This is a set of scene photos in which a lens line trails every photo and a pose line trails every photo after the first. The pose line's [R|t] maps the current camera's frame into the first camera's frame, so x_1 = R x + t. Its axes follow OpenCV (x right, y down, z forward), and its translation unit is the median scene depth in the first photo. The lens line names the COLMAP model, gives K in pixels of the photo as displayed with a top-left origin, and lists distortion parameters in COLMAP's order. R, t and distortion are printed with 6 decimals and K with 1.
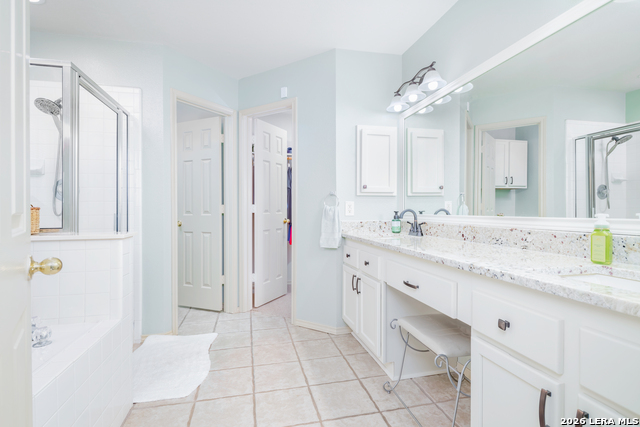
lens RADIAL K [[312.9, 0, 320.2], [0, 312.9, 211.1], [0, 0, 1]] dist [-0.004531, -0.000376]
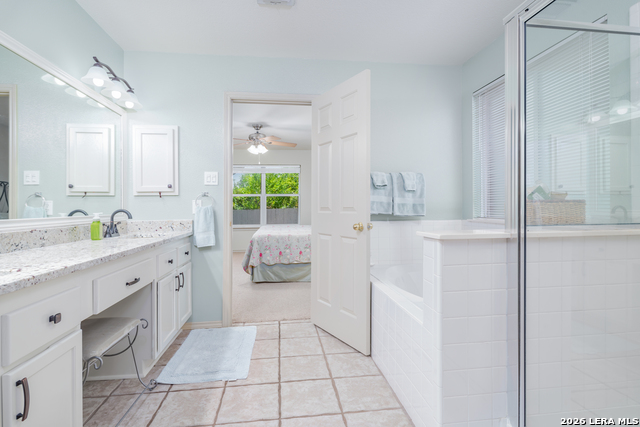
lens RADIAL K [[312.9, 0, 320.4], [0, 312.9, 211.3], [0, 0, 1]] dist [-0.004531, -0.000376]
pose [[-0.993895, 0.017220, 0.108982, -0.448793], [0.018836, 0.999727, 0.013818, -0.002690], [-0.108714, 0.015787, -0.993948, 1.916971]]
